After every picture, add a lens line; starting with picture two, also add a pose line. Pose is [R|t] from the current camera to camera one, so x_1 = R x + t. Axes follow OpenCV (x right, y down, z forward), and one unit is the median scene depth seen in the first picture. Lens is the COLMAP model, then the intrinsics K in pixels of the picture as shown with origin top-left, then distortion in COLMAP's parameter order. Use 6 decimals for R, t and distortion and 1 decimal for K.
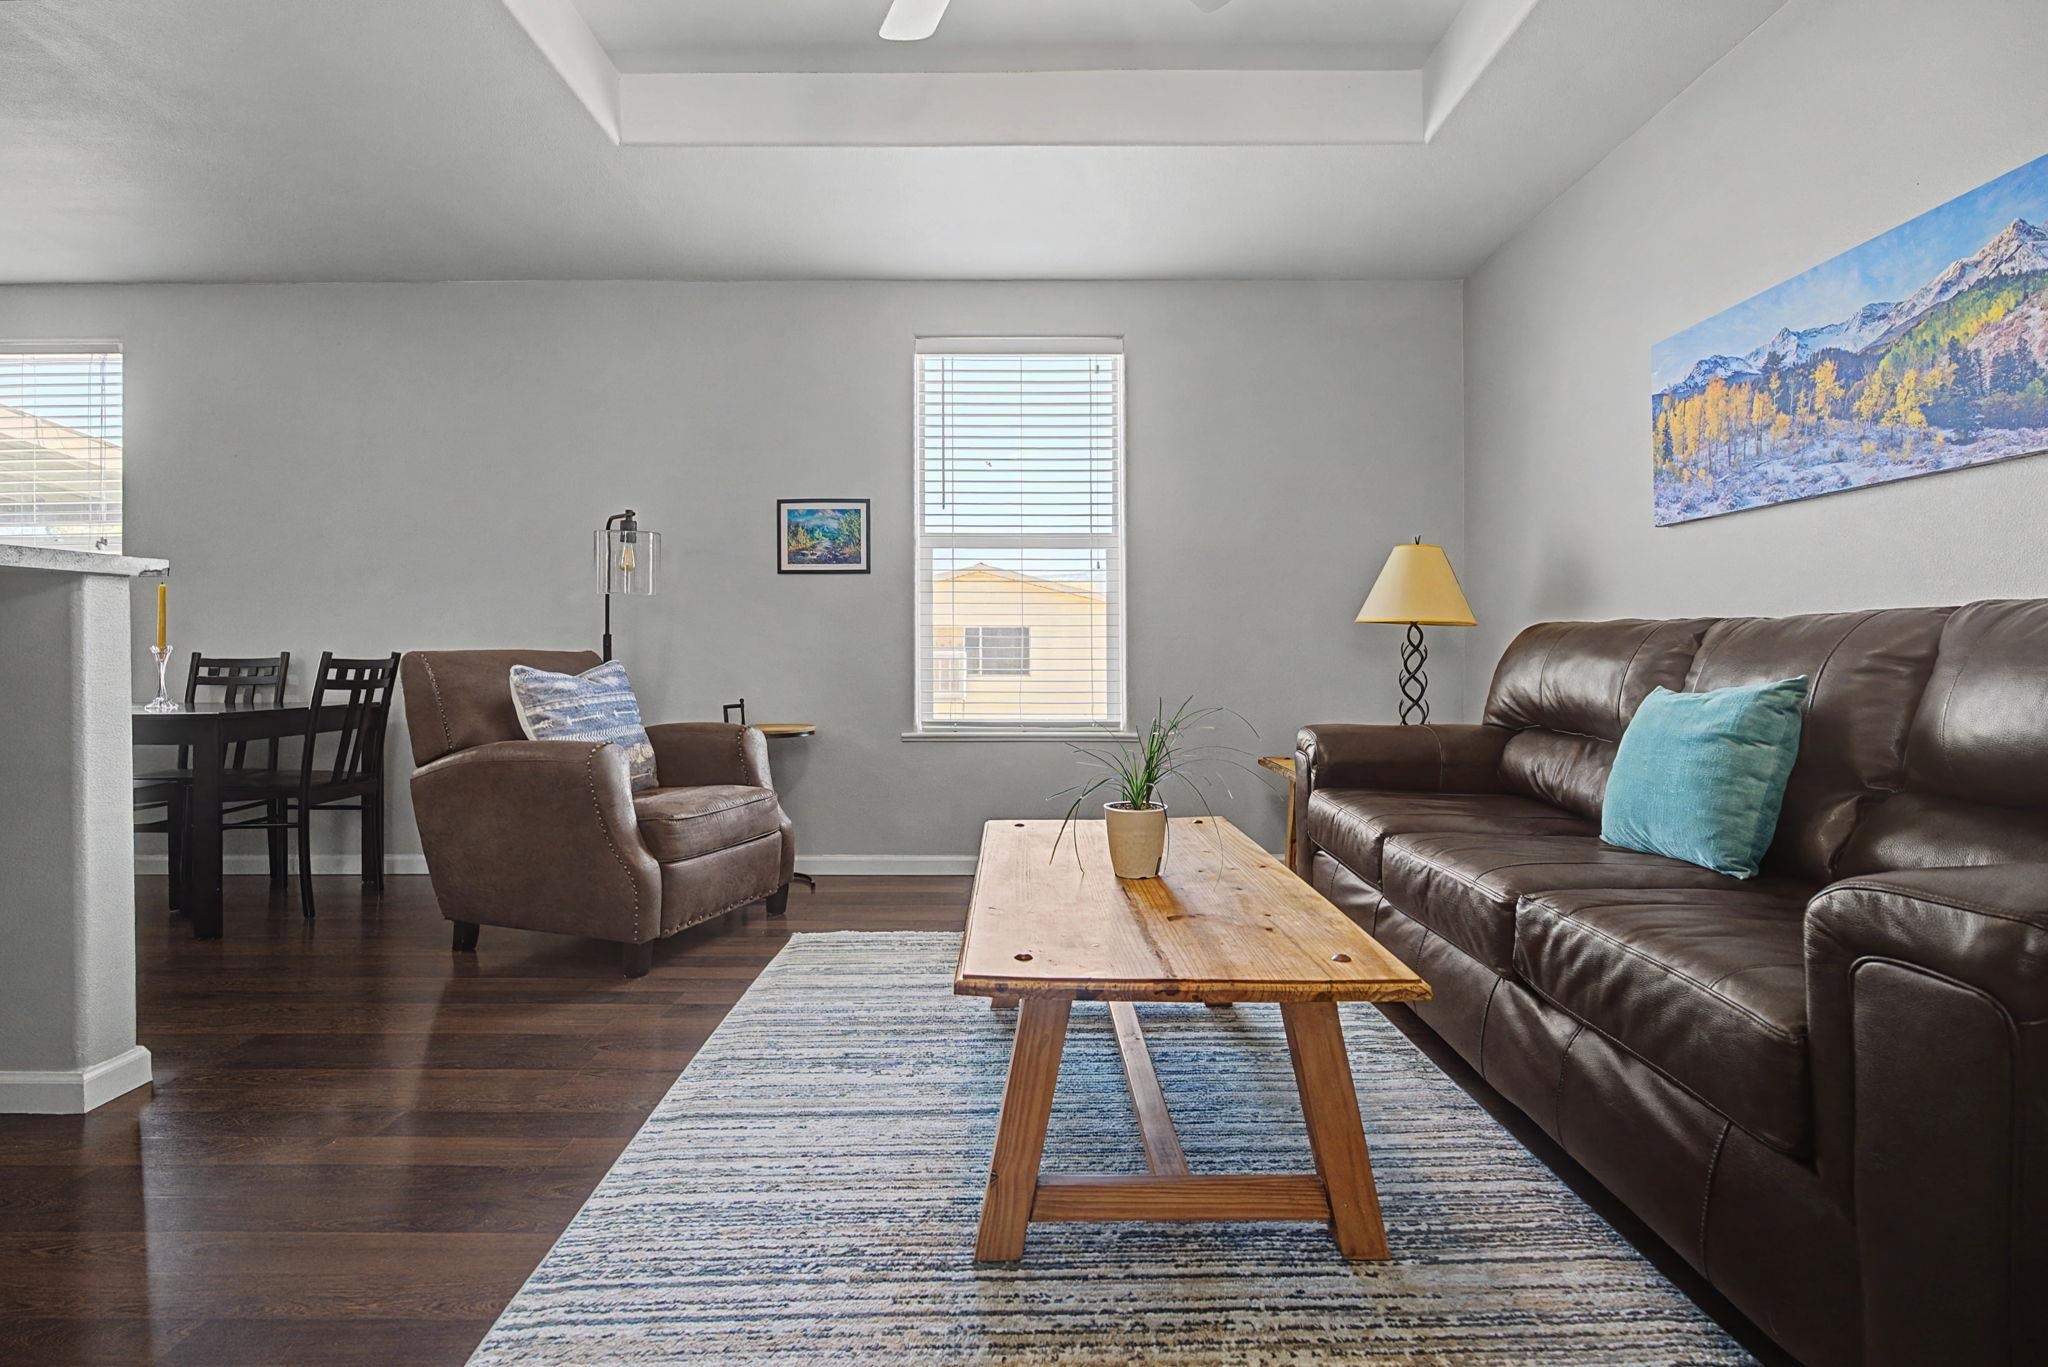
lens RADIAL K [[945.0, 0, 1019.2], [0, 945.0, 652.6], [0, 0, 1]] dist [-0.007831, 0.000446]
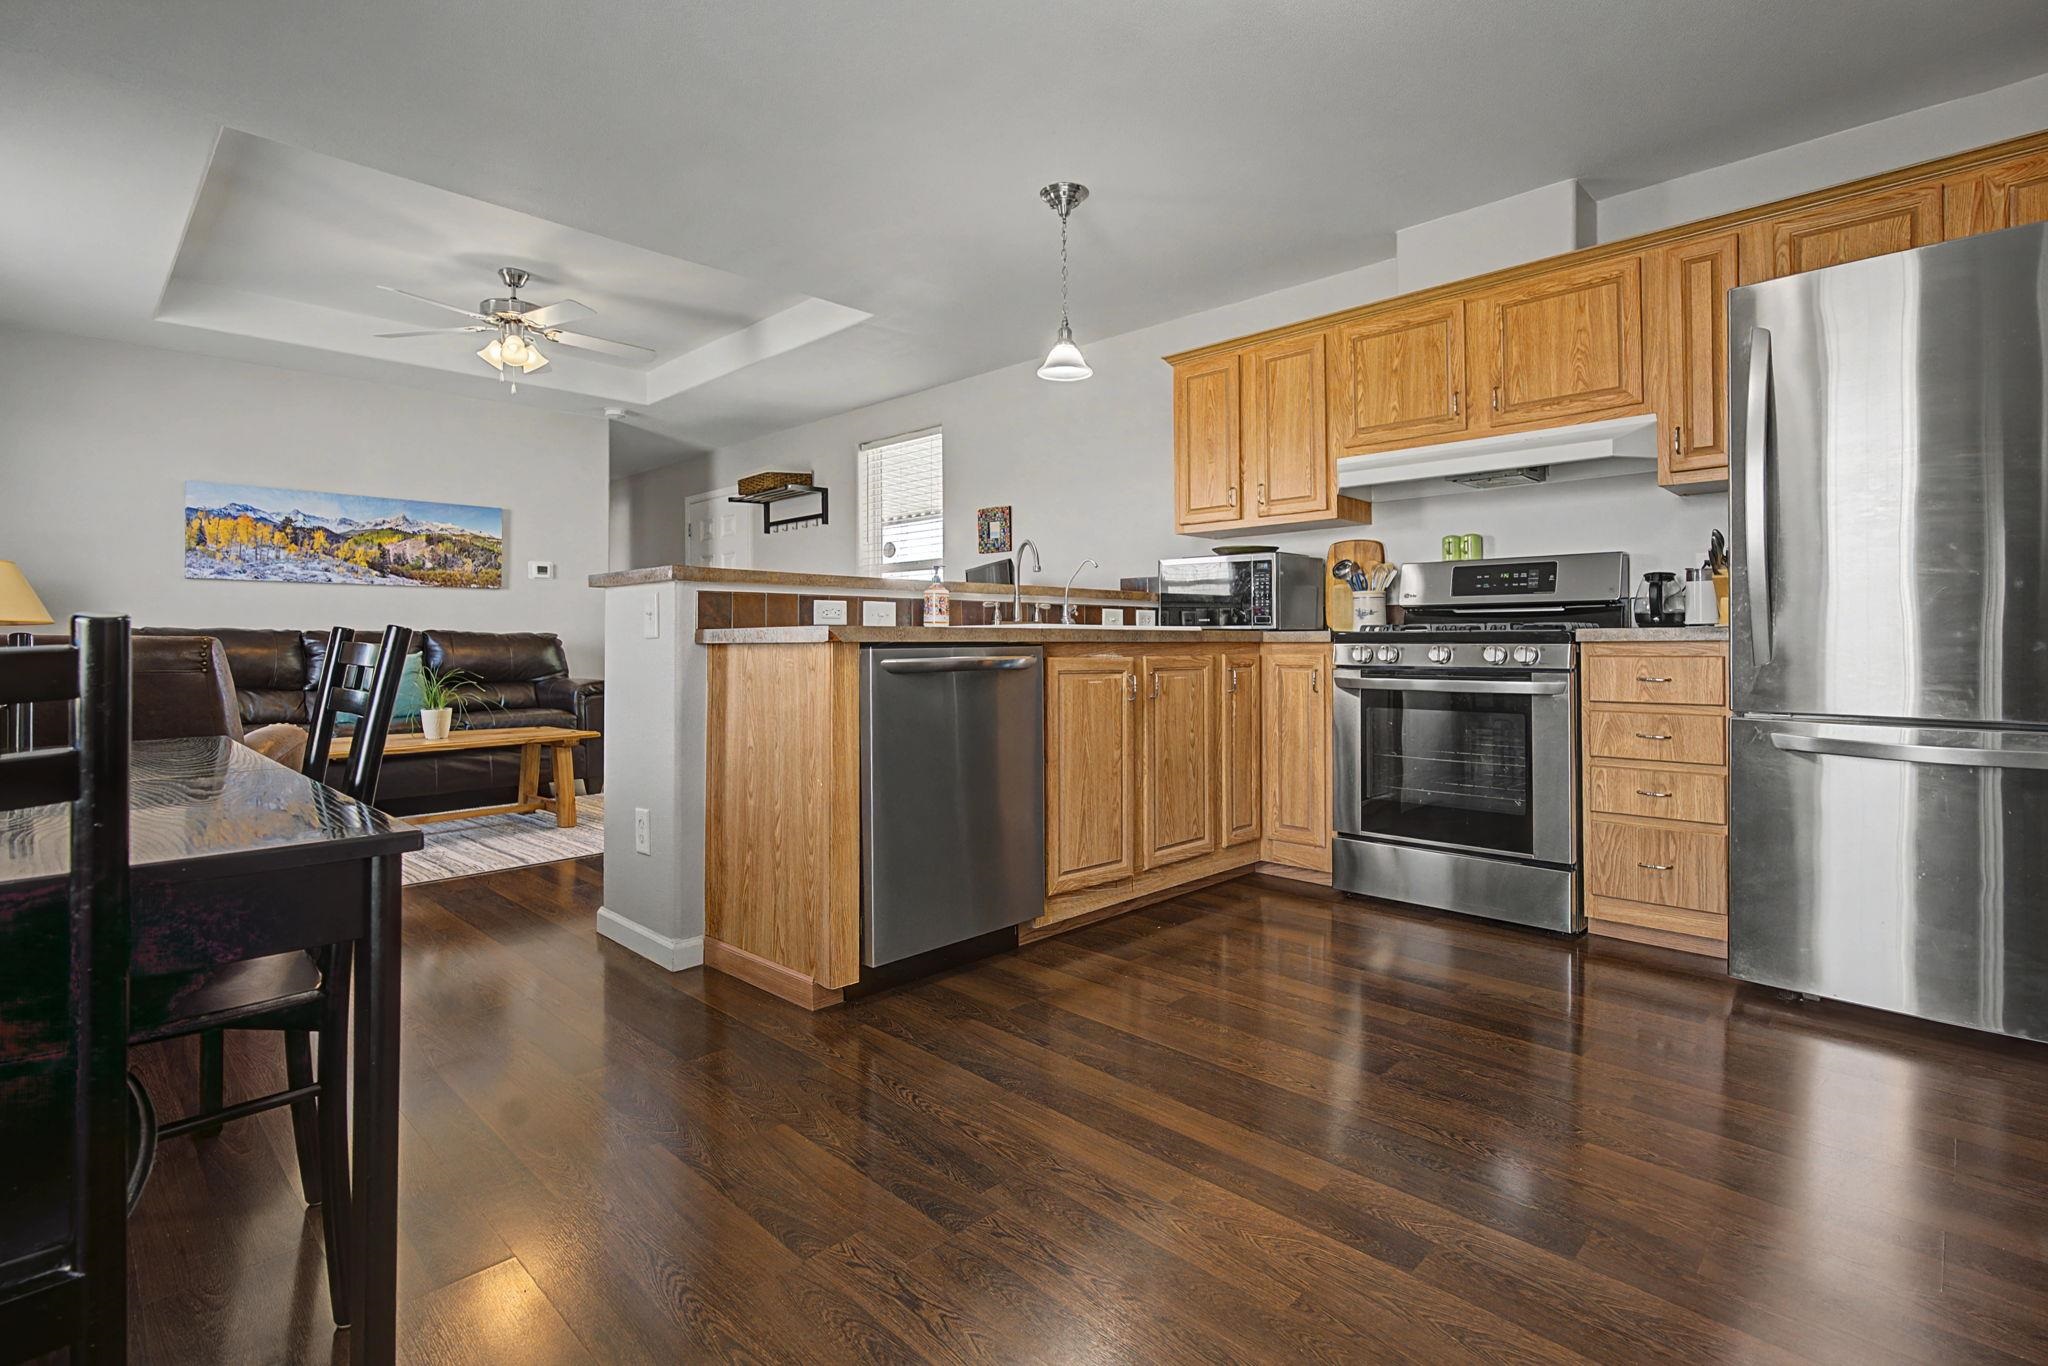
lens RADIAL K [[974.0, 0, 1015.3], [0, 974.0, 635.9], [0, 0, 1]] dist [-0.005436, -0.000197]
pose [[-0.710259, 0.012160, 0.703835, -1.958069], [0.007412, 0.999925, -0.009796, 0.012658], [-0.703901, -0.001741, -0.710296, 1.291095]]
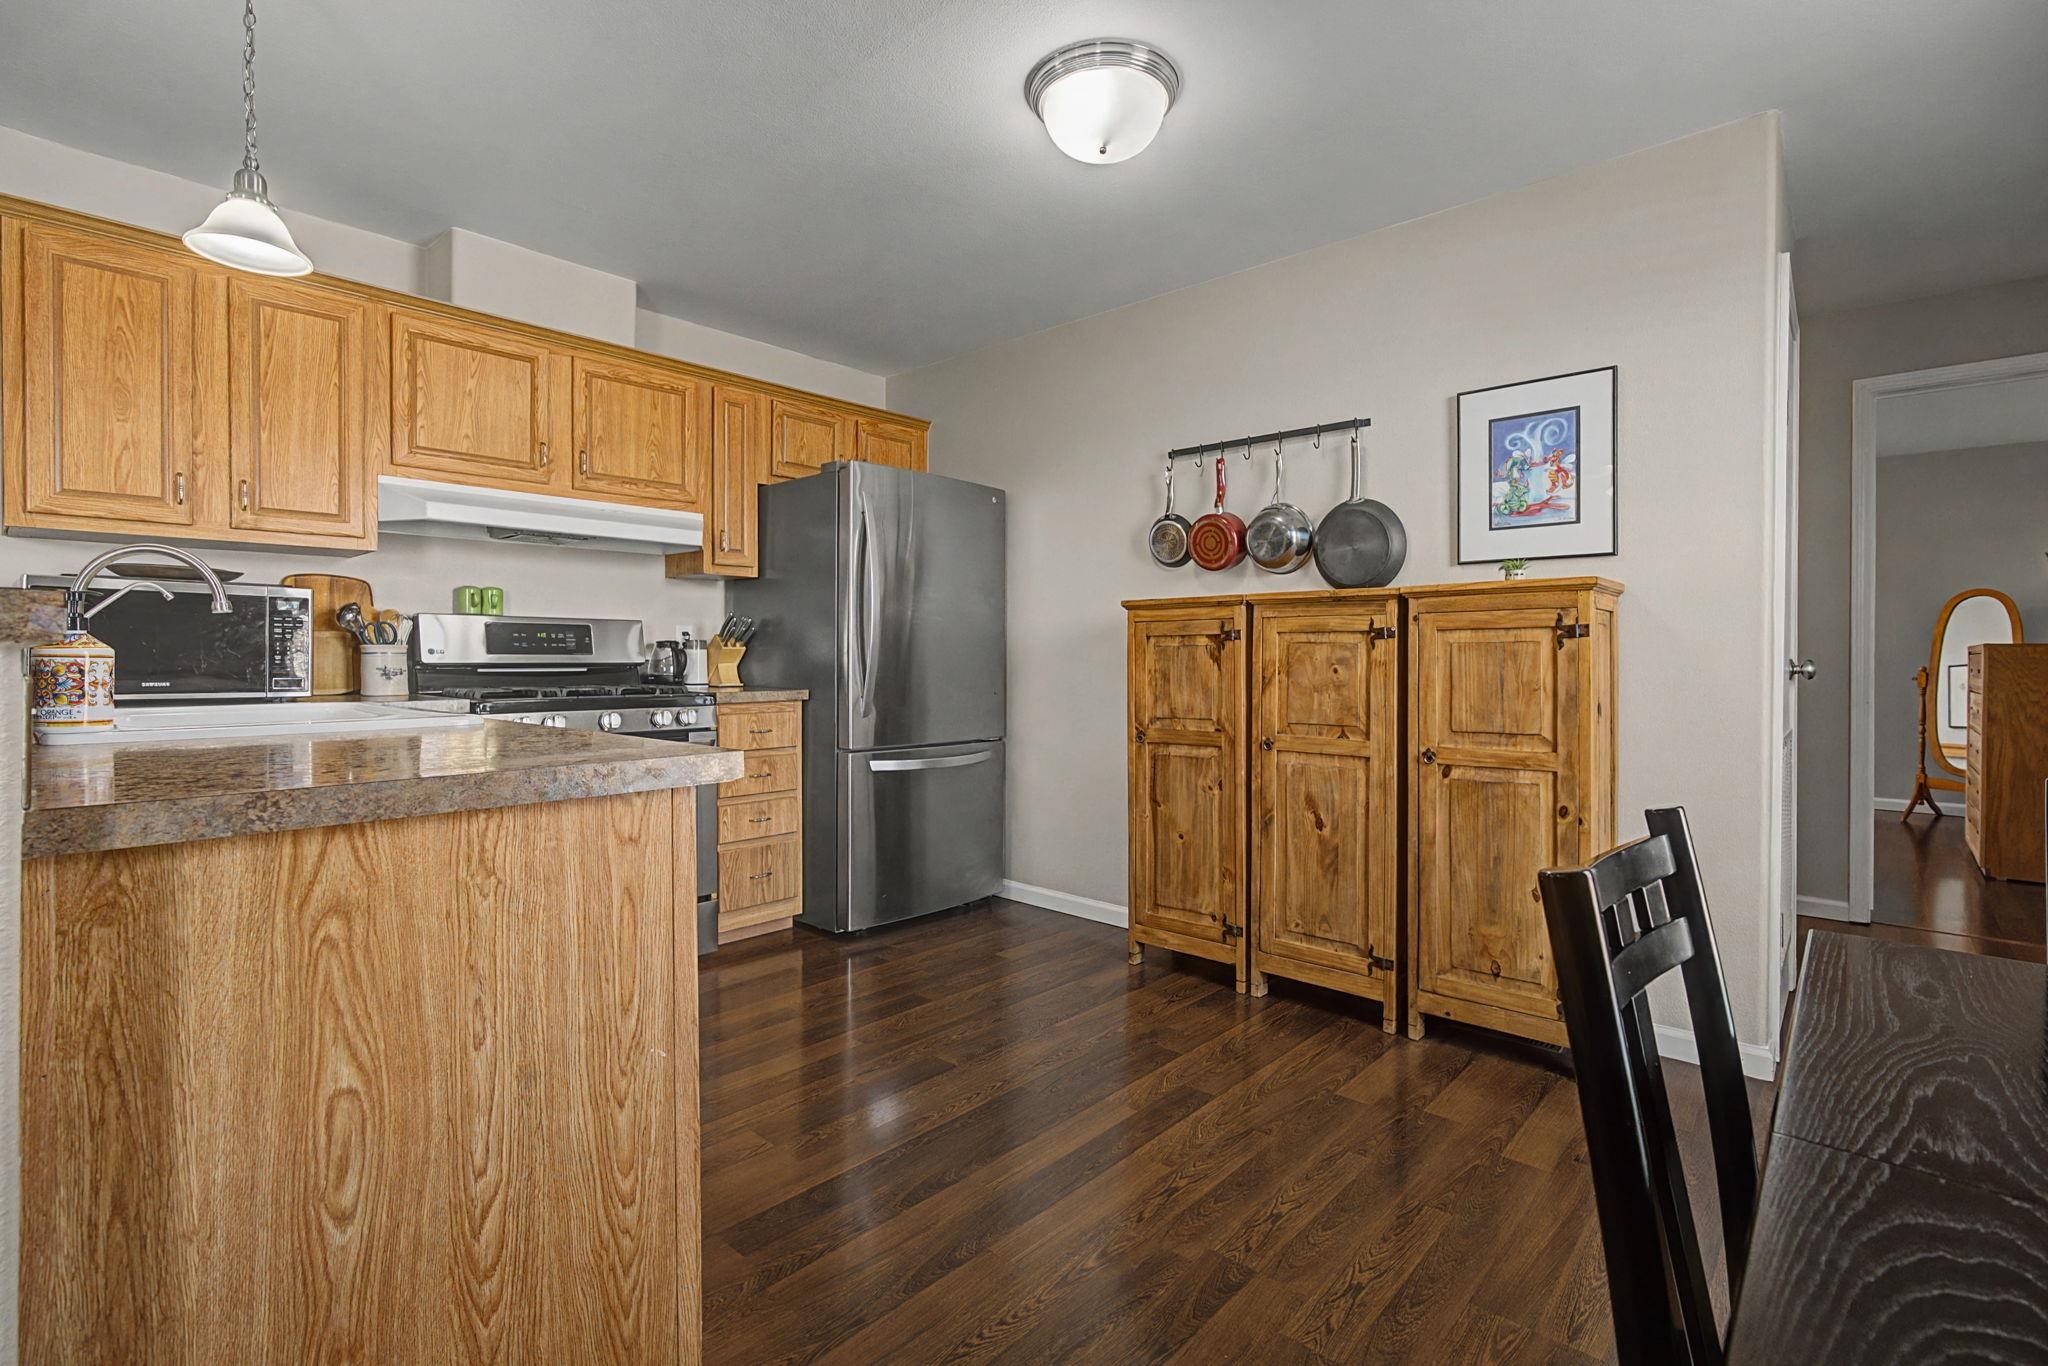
lens RADIAL K [[950.5, 0, 1020.7], [0, 950.5, 661.7], [0, 0, 1]] dist [-0.000956, 0.000303]
pose [[-0.668308, 0.008904, -0.743831, -0.921121], [0.001440, 0.999942, 0.010677, -0.058557], [0.743883, 0.006065, -0.668282, 1.211034]]
